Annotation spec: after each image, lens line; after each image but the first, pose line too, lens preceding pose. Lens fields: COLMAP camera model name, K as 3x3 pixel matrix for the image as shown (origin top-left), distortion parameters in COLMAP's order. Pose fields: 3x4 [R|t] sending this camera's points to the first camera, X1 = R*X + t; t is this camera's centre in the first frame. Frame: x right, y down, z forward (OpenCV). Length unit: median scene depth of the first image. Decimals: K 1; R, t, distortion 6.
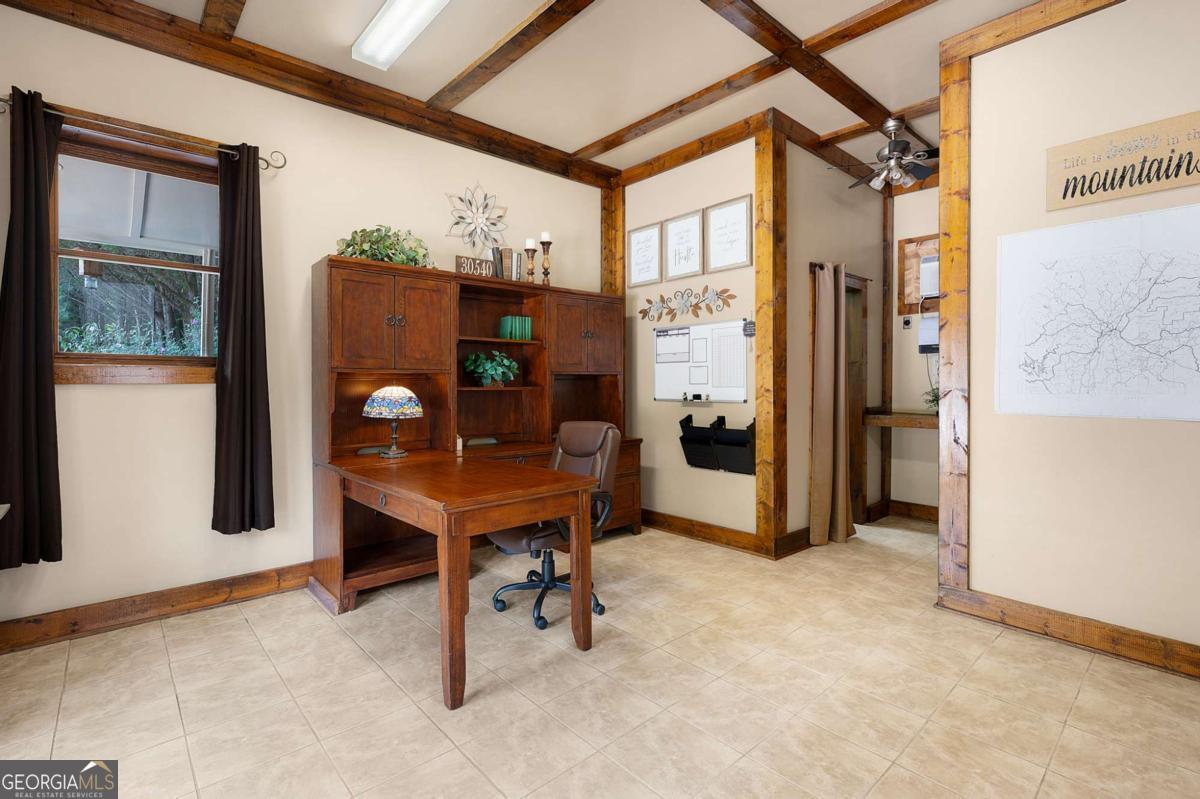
lens RADIAL K [[543.7, 0, 608.0], [0, 543.7, 382.2], [0, 0, 1]] dist [0.002389, 0.000016]
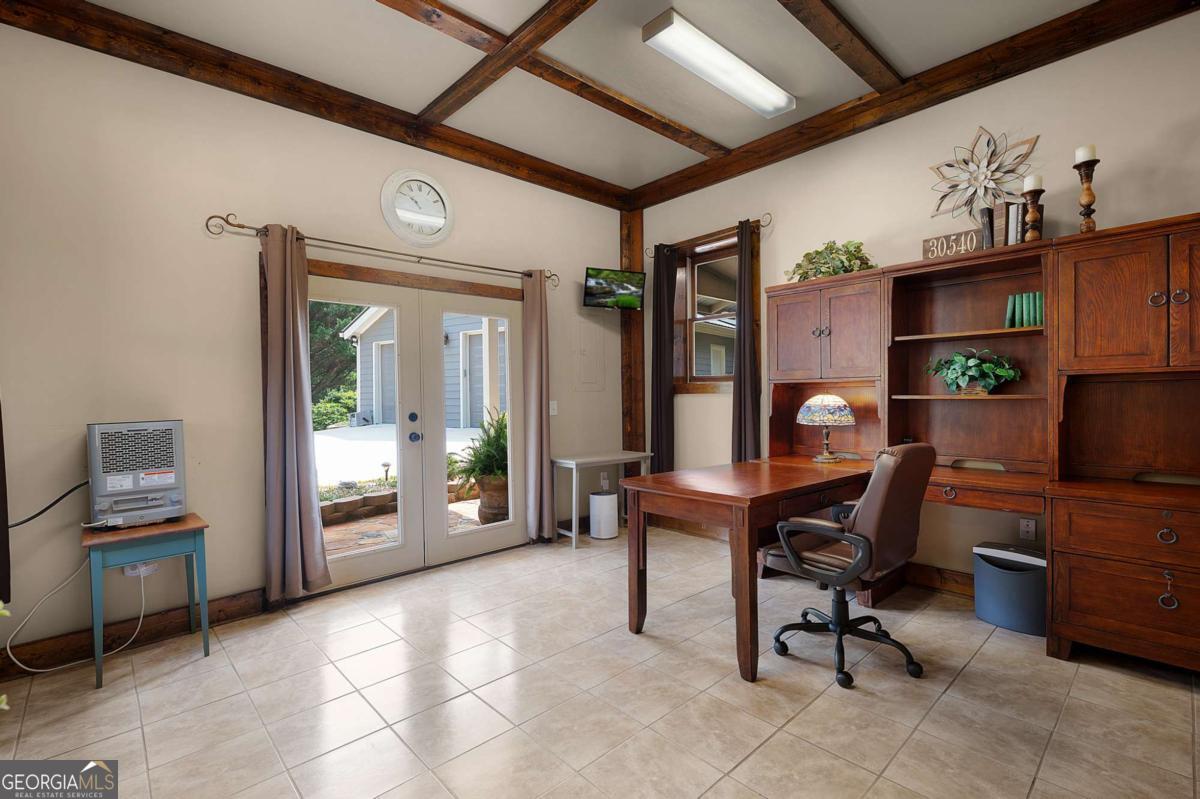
lens RADIAL K [[543.7, 0, 601.2], [0, 543.7, 402.2], [0, 0, 1]] dist [0.002389, 0.000016]
pose [[0.014042, 0.013534, -0.999810, 0.638798], [0.012823, 0.999824, 0.013715, 0.001764], [0.999819, -0.013014, 0.013866, 0.541831]]
